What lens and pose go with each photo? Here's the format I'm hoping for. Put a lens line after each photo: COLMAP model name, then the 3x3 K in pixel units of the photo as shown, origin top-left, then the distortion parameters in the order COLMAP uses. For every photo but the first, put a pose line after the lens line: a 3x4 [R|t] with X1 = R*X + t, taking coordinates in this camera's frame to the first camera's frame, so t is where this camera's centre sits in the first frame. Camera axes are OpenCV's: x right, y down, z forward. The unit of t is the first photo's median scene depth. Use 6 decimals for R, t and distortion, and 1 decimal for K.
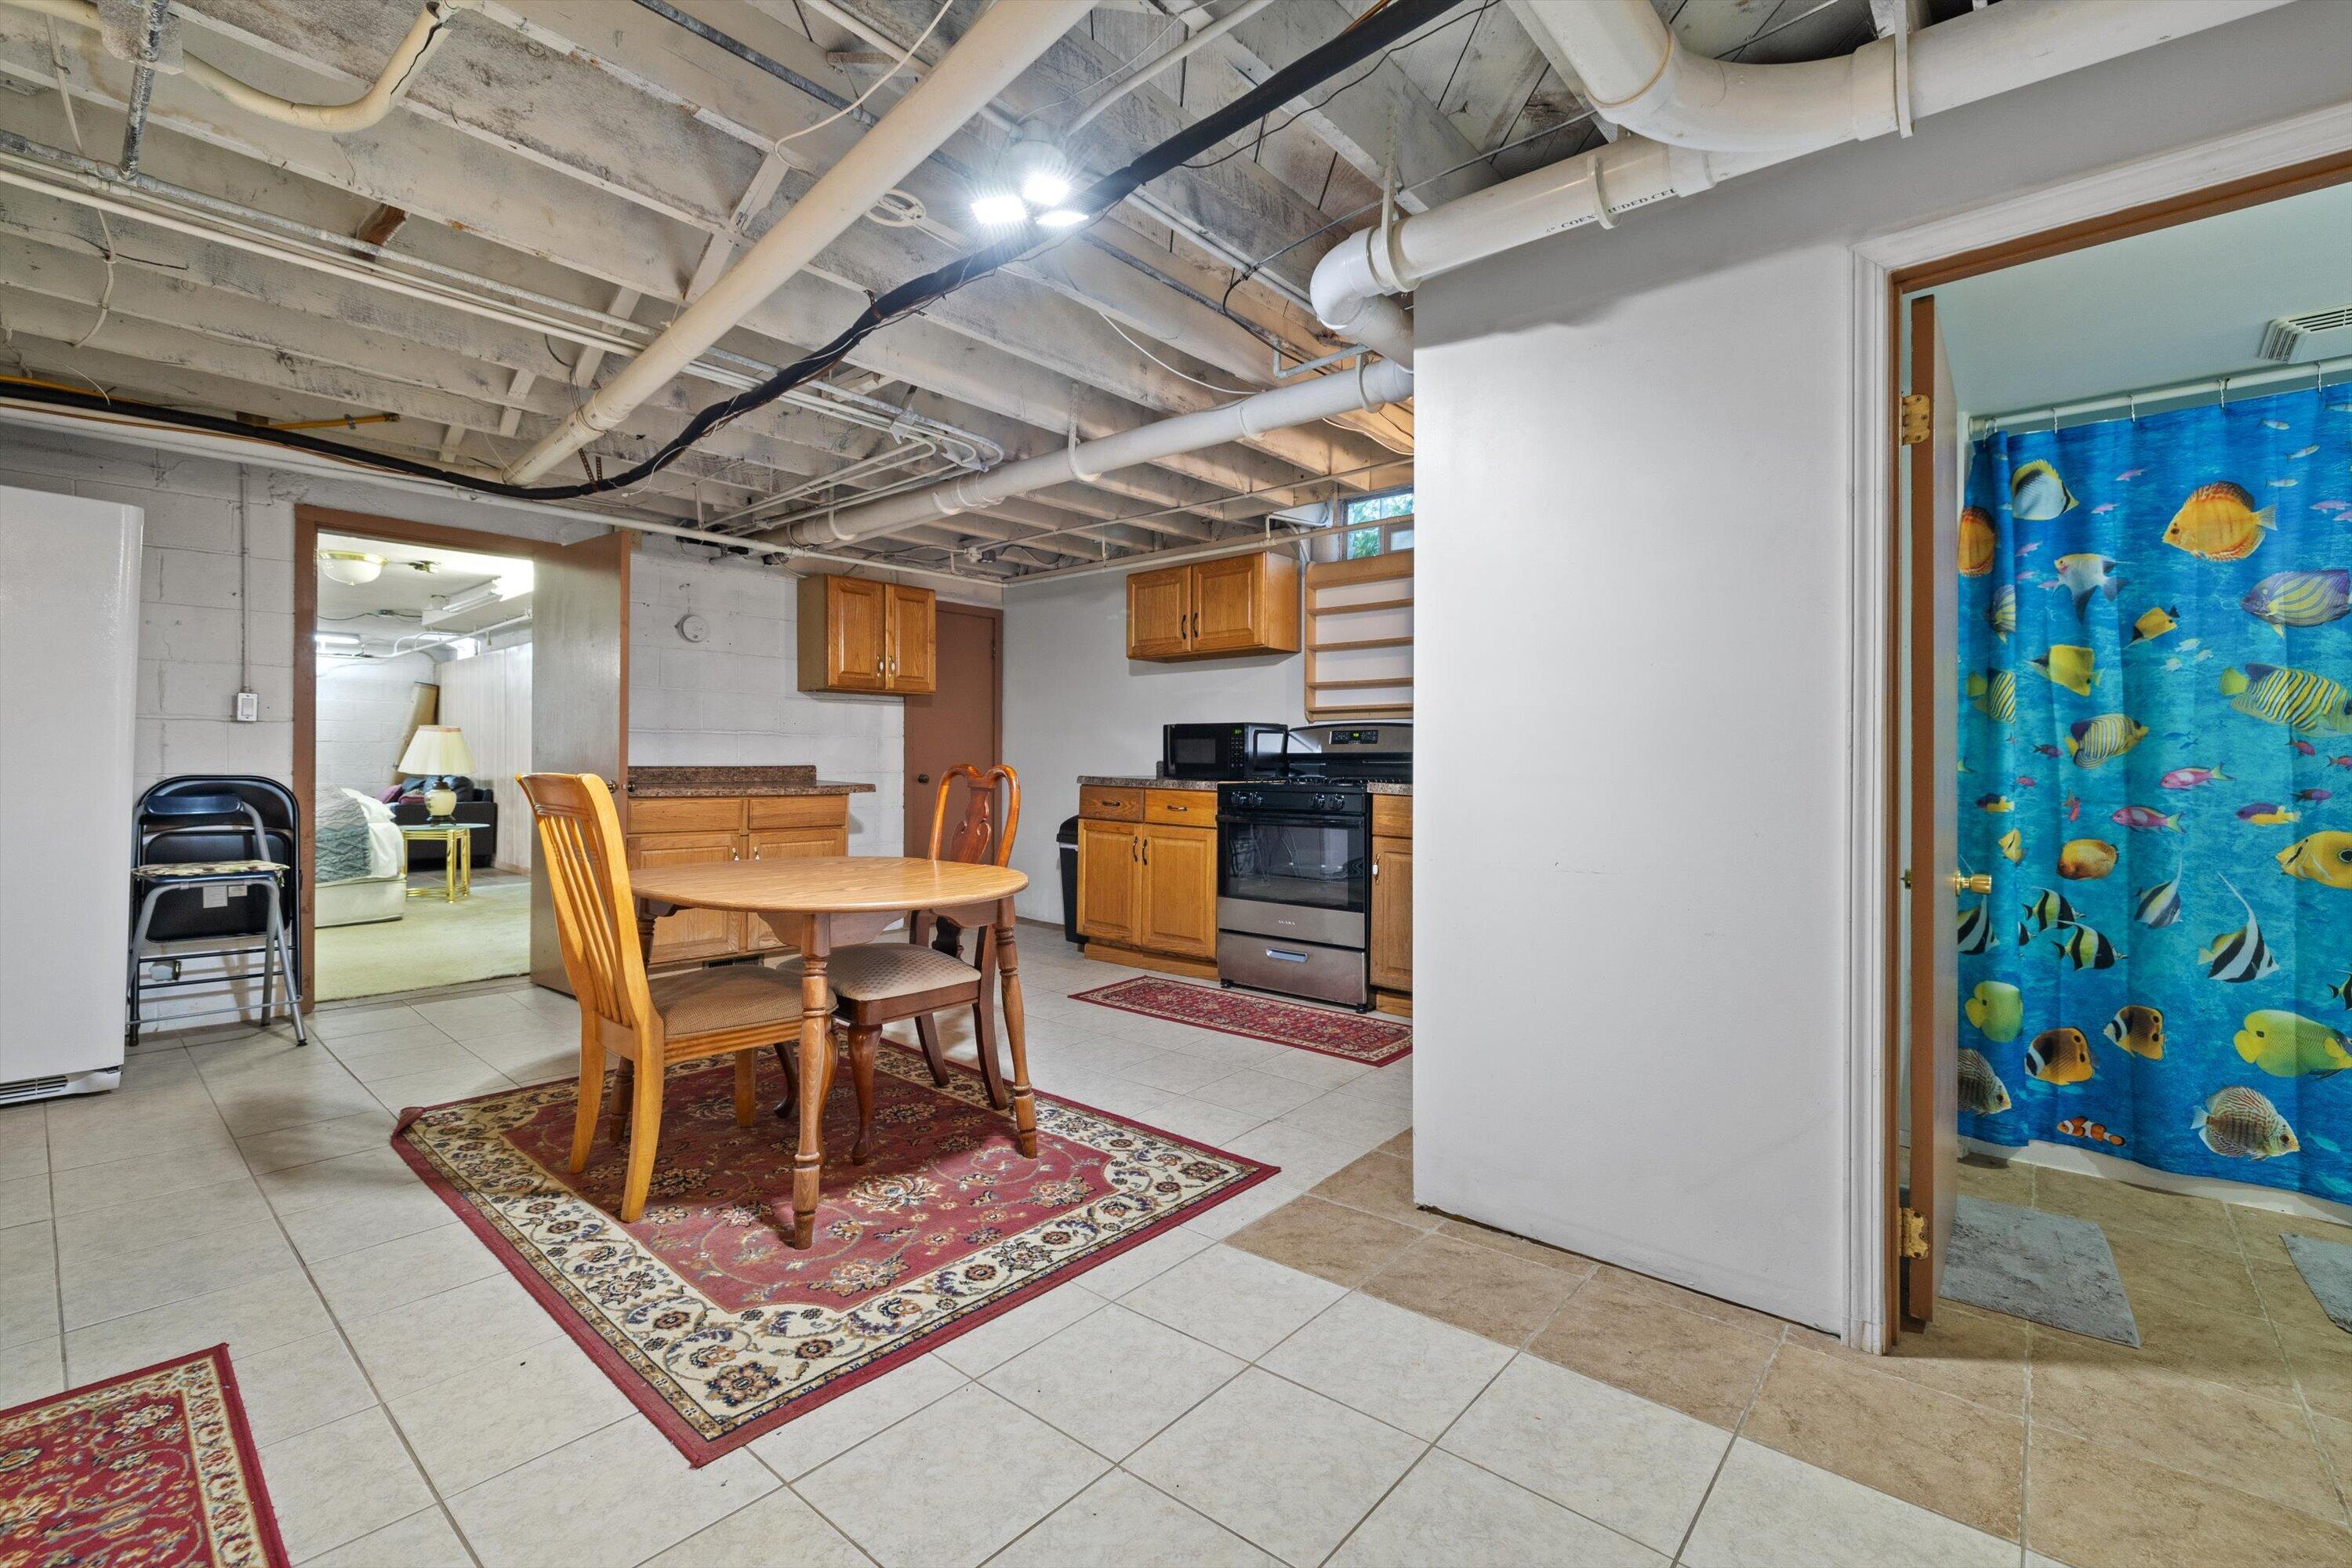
lens RADIAL K [[1004.0, 0, 1167.9], [0, 1004.0, 767.6], [0, 0, 1]] dist [0.001973, 0.000103]
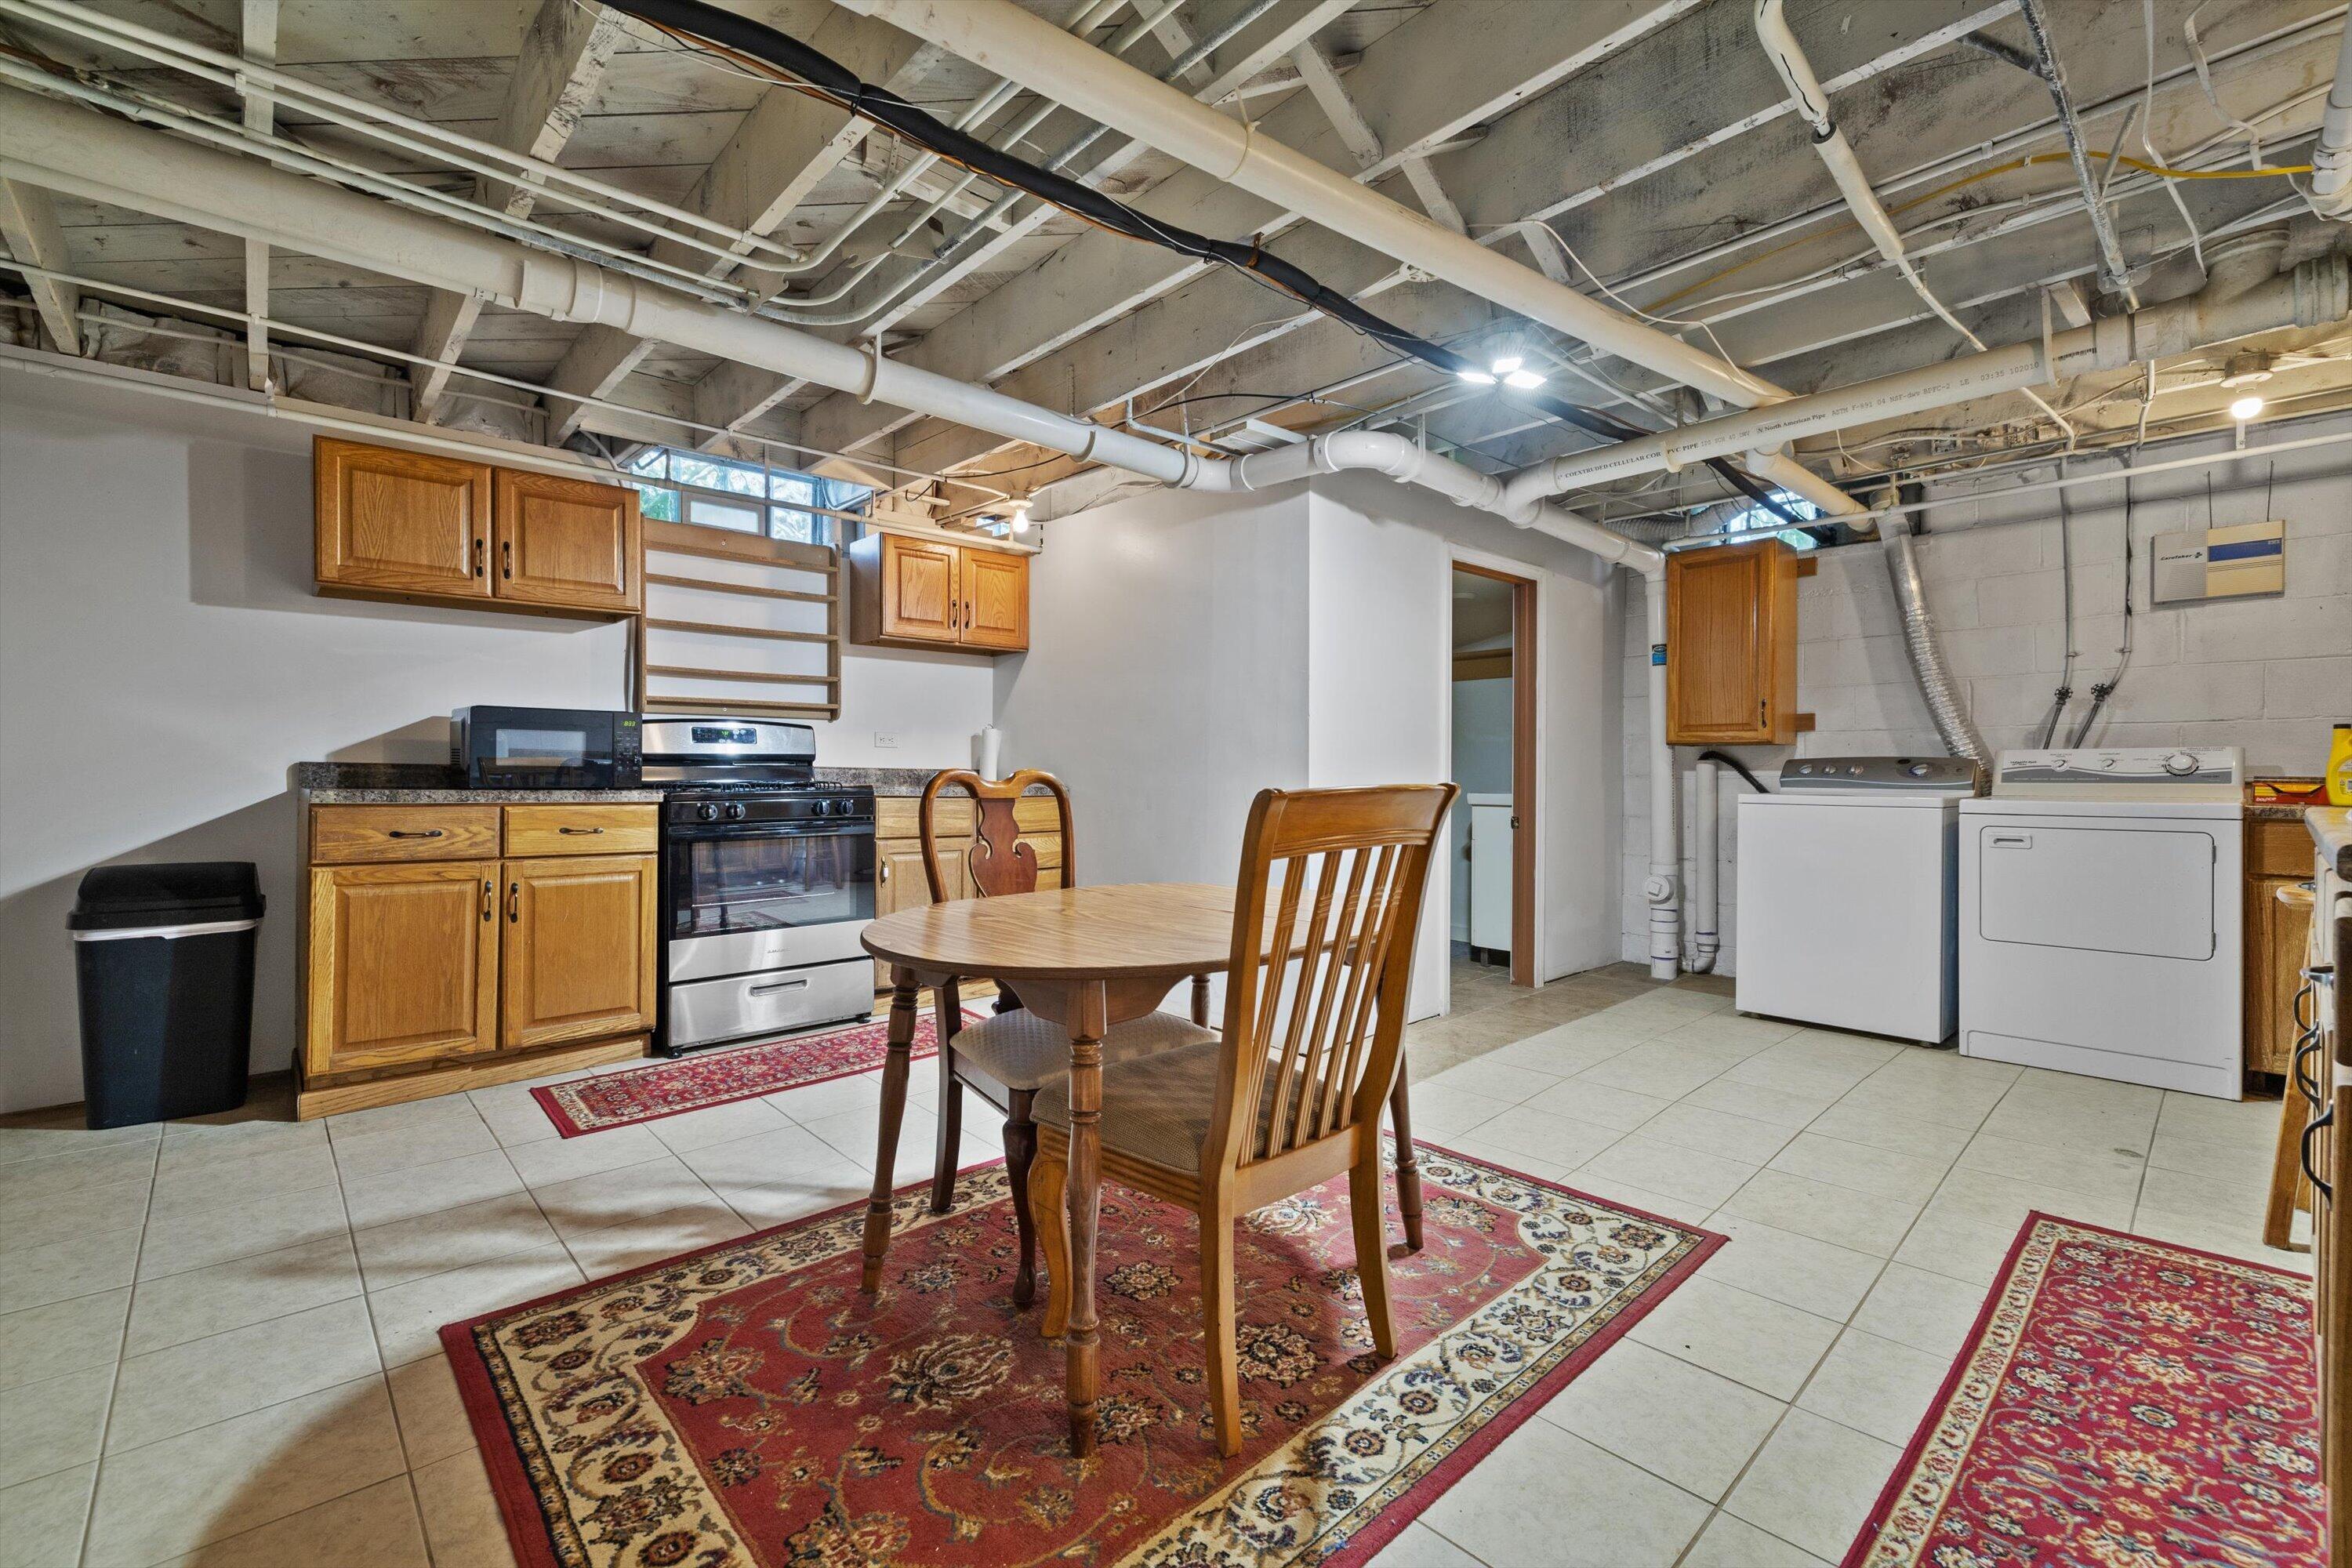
lens RADIAL K [[1004.0, 0, 1167.5], [0, 1004.0, 772.3], [0, 0, 1]] dist [0.001973, 0.000103]
pose [[0.103917, -0.007489, 0.994558, -1.594047], [0.005582, 0.999960, 0.006947, -0.005858], [-0.994570, 0.004830, 0.103955, 1.312011]]
